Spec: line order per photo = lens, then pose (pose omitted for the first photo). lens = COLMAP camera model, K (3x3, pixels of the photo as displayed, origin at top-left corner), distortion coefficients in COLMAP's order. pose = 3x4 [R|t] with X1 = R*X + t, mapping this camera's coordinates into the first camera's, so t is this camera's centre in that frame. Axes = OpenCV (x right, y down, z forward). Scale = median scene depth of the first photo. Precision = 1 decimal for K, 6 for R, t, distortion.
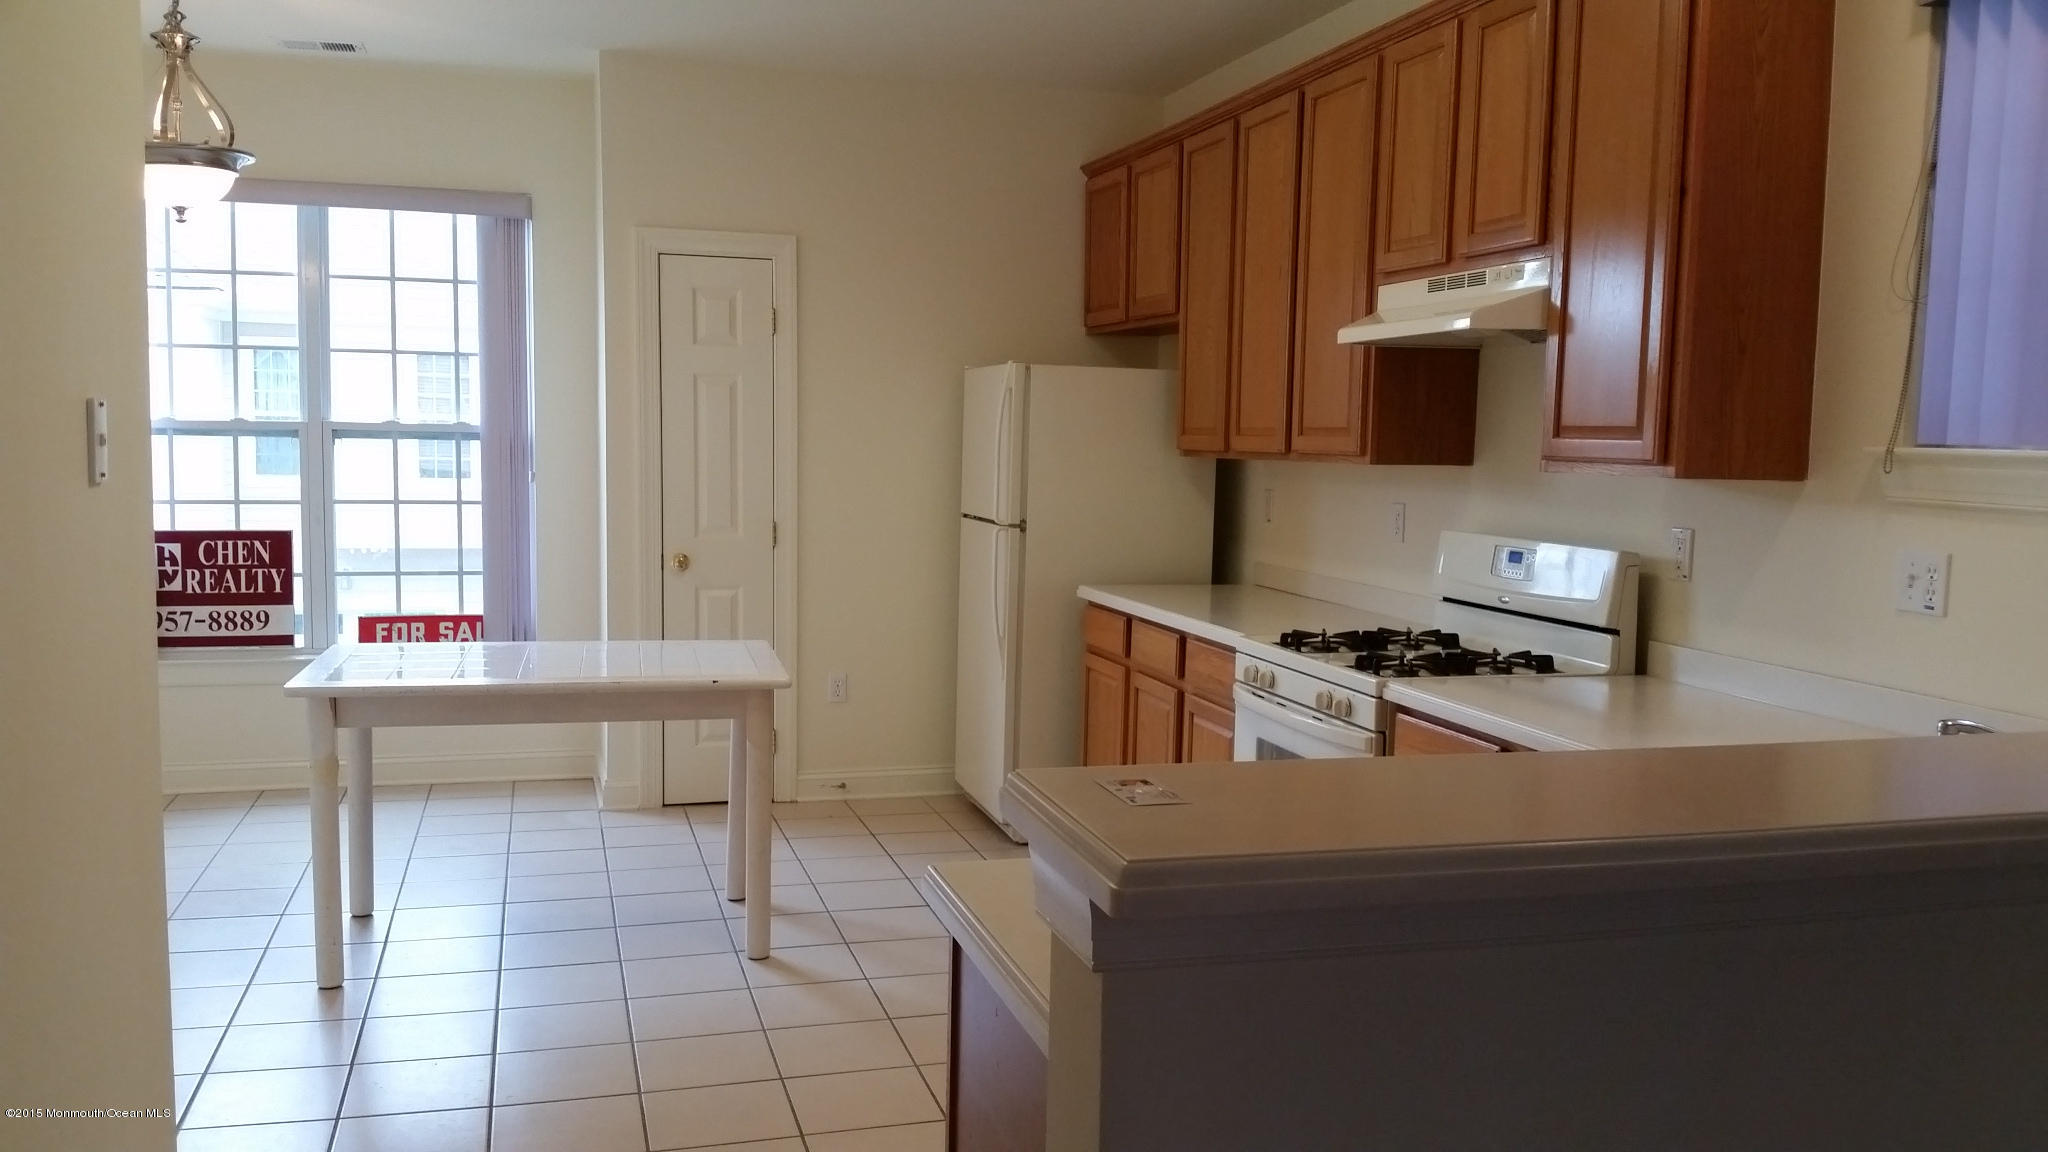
lens RADIAL K [[1600.8, 0, 1024.0], [0, 1600.8, 576.0], [0, 0, 1]] dist [0.004130, 0.000449]
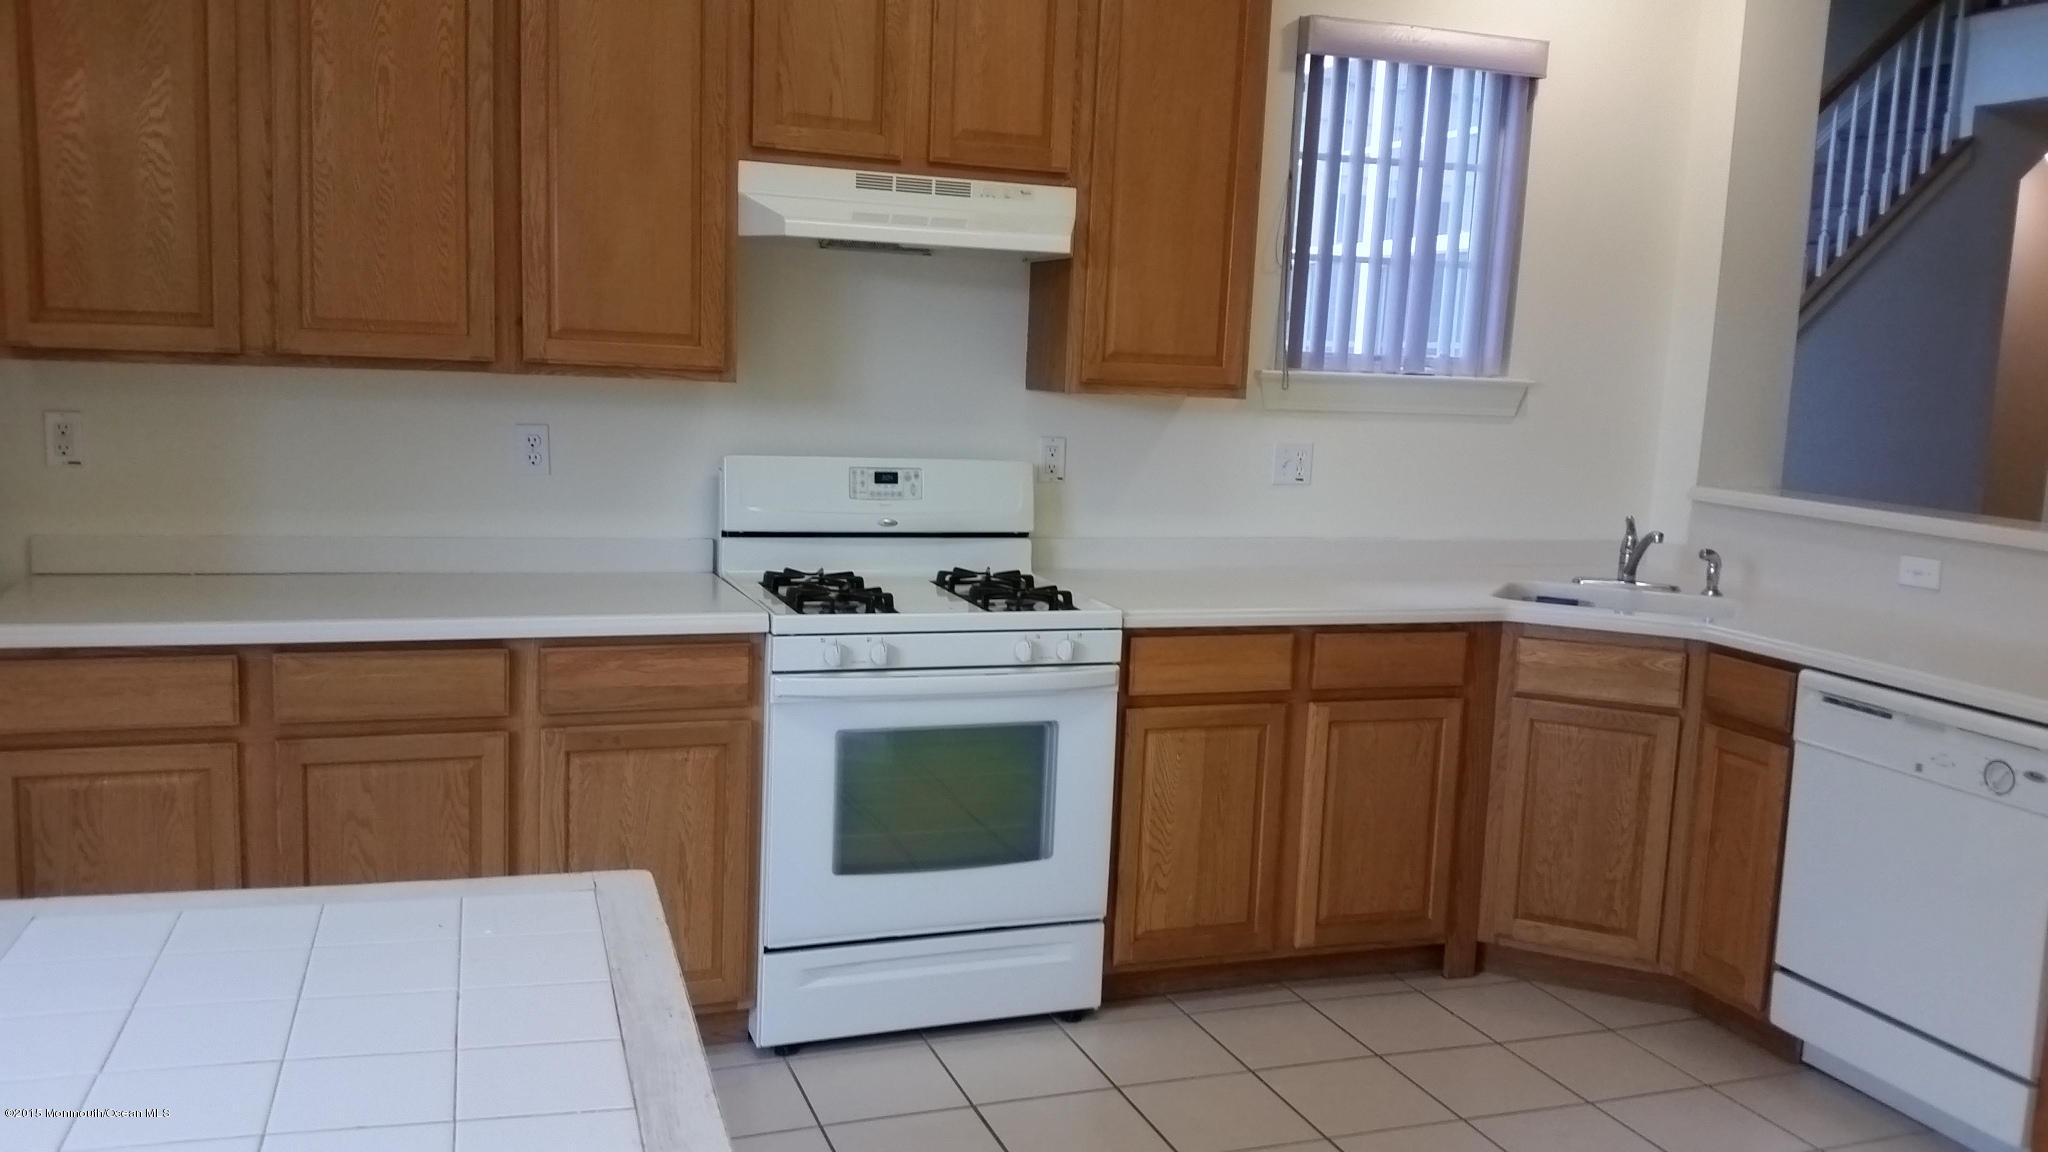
lens RADIAL K [[1600.8, 0, 1024.0], [0, 1600.8, 576.0], [0, 0, 1]] dist [0.004130, 0.000449]
pose [[-0.075840, -0.132326, 0.988301, -0.655595], [0.058227, 0.988876, 0.136871, -0.079780], [-0.995419, 0.067926, -0.067291, 0.975584]]
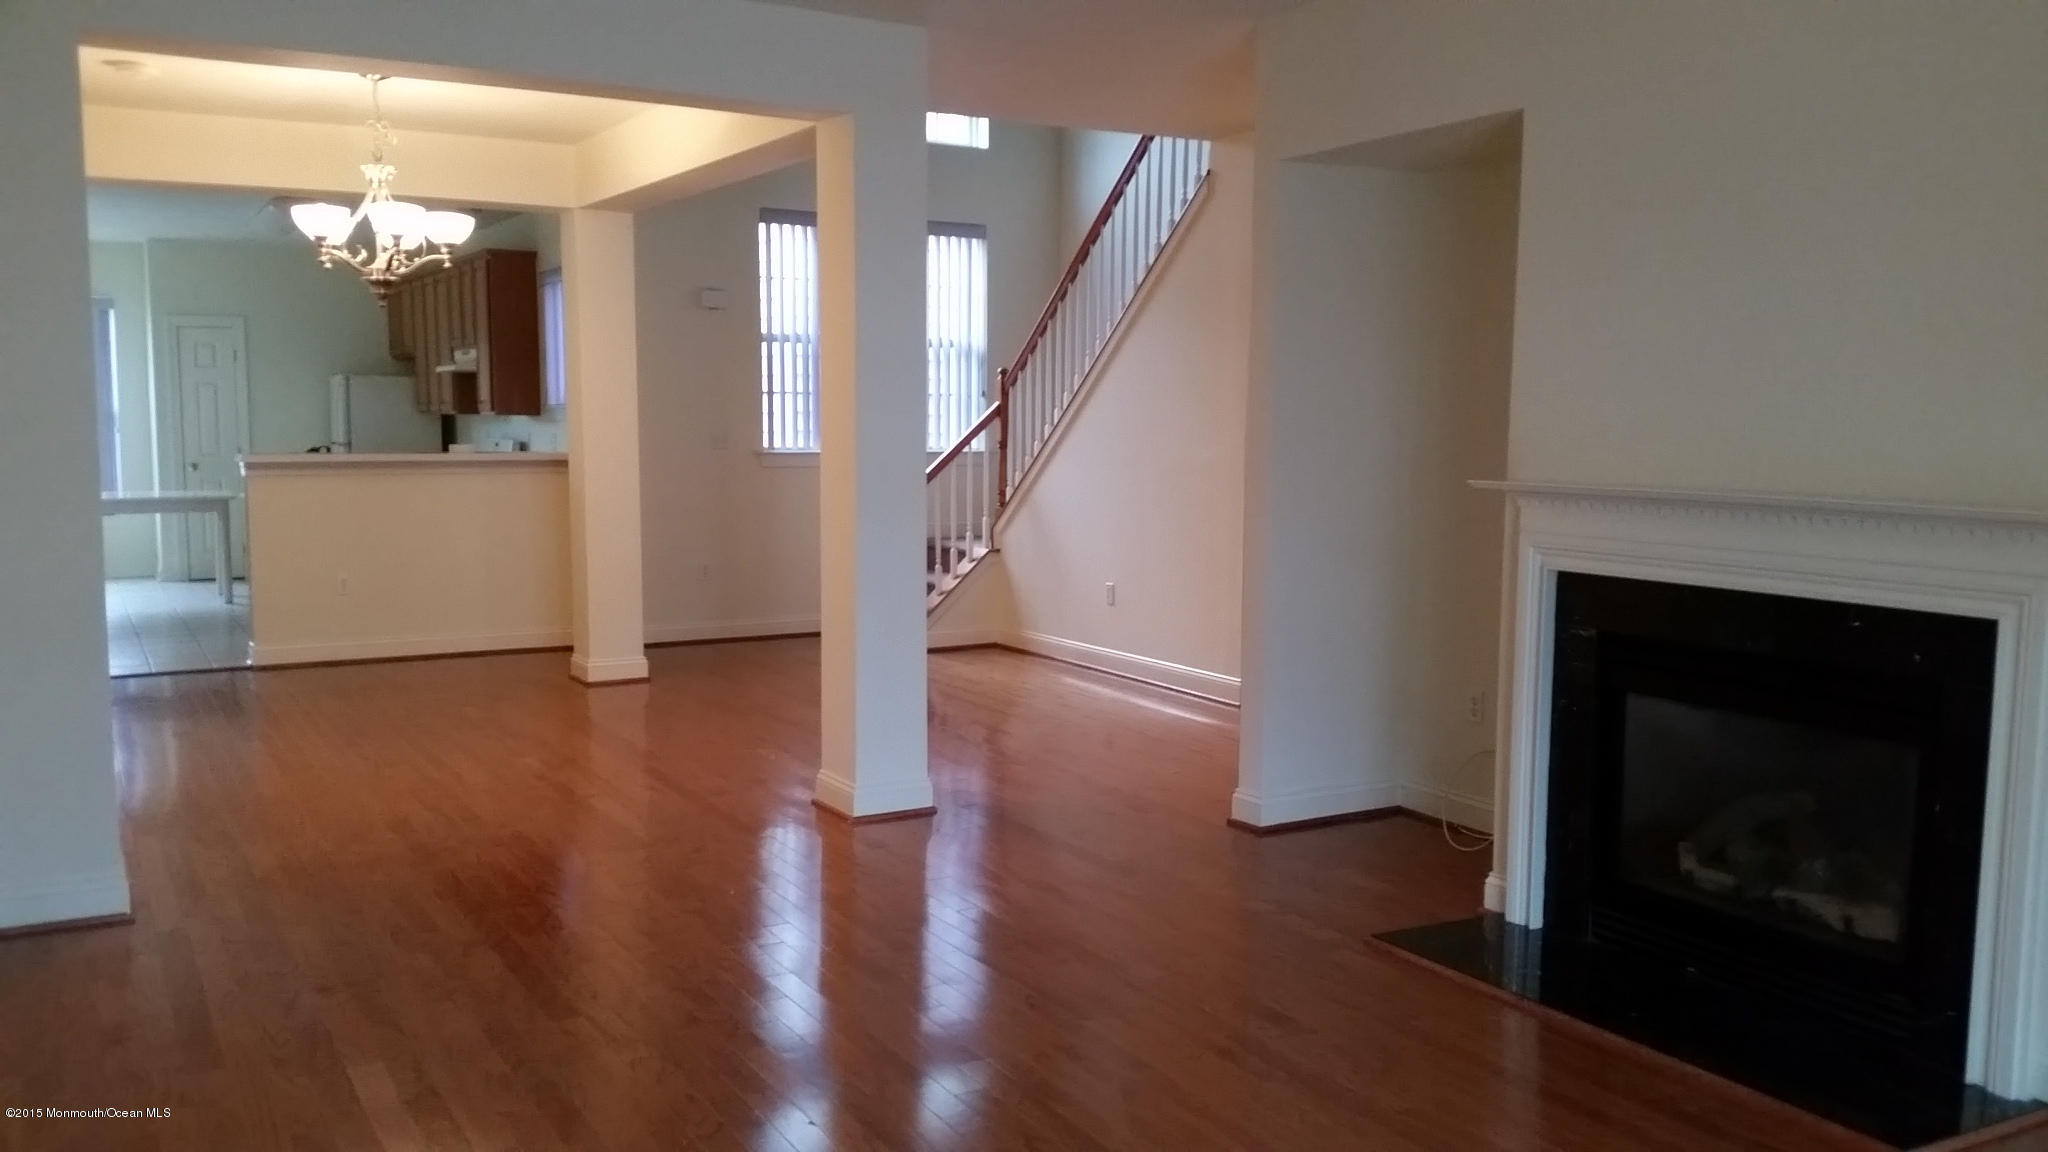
lens RADIAL K [[1697.2, 0, 1024.0], [0, 1697.2, 576.0], [0, 0, 1]] dist [-0.040247, -0.002110]
pose [[0.973306, -0.035242, 0.226790, 0.432823], [0.032209, 0.999335, 0.017063, 0.163438], [-0.227241, -0.009303, 0.973794, -1.779566]]
